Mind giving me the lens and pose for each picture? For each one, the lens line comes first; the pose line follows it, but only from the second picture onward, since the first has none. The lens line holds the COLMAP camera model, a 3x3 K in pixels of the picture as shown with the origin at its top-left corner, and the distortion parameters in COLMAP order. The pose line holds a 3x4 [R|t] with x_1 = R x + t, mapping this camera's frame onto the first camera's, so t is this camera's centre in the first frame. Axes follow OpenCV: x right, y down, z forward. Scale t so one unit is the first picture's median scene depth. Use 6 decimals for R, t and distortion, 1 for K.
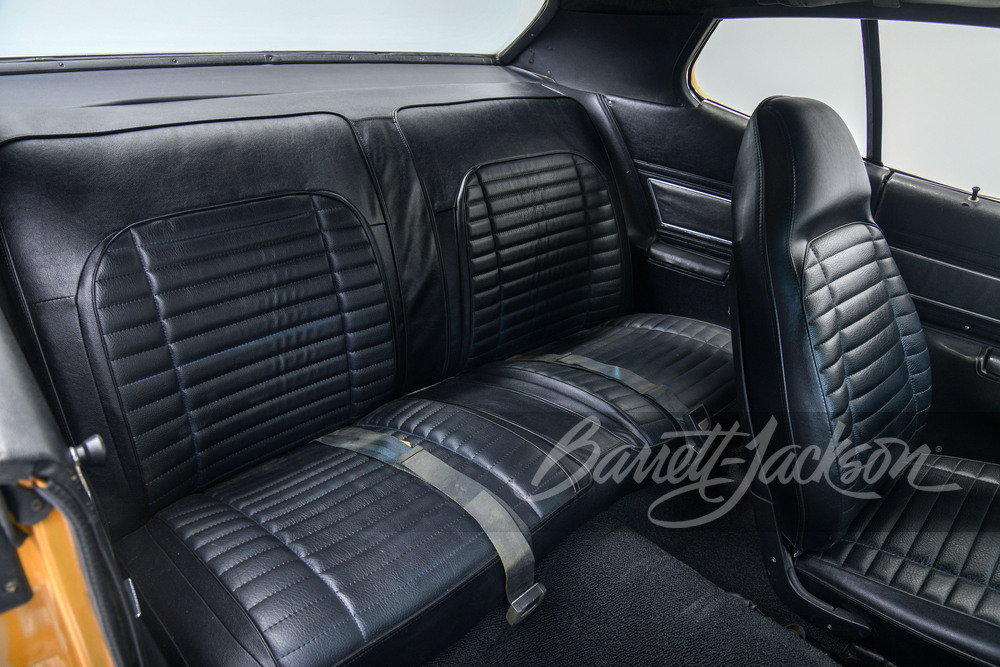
lens RADIAL K [[677.2, 0, 507.5], [0, 677.2, 337.3], [0, 0, 1]] dist [-0.079273, 0.038534]
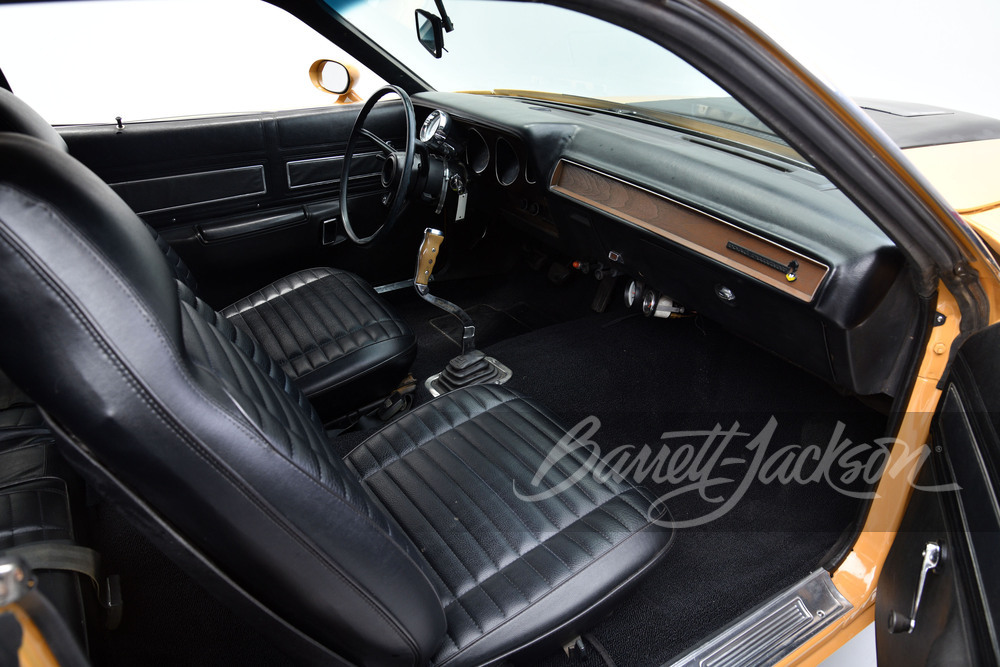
lens RADIAL K [[677.2, 0, 507.5], [0, 677.2, 337.3], [0, 0, 1]] dist [-0.079273, 0.038534]
pose [[0.245382, -0.526208, 0.814183, -0.350840], [0.441055, 0.808502, 0.389609, -0.050993], [-0.863283, 0.263497, 0.430478, -0.076025]]
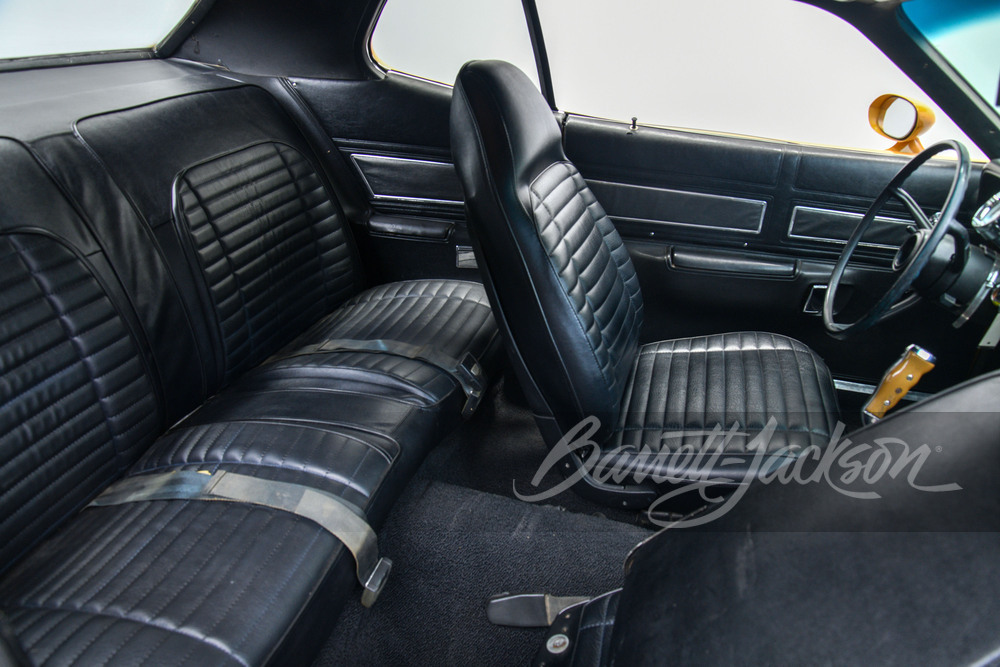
lens RADIAL K [[677.2, 0, 507.5], [0, 677.2, 337.3], [0, 0, 1]] dist [-0.079273, 0.038534]
pose [[0.880140, -0.255406, 0.400152, -0.083660], [0.240096, 0.966670, 0.088905, -0.005284], [-0.409522, 0.017826, 0.912126, -0.018643]]
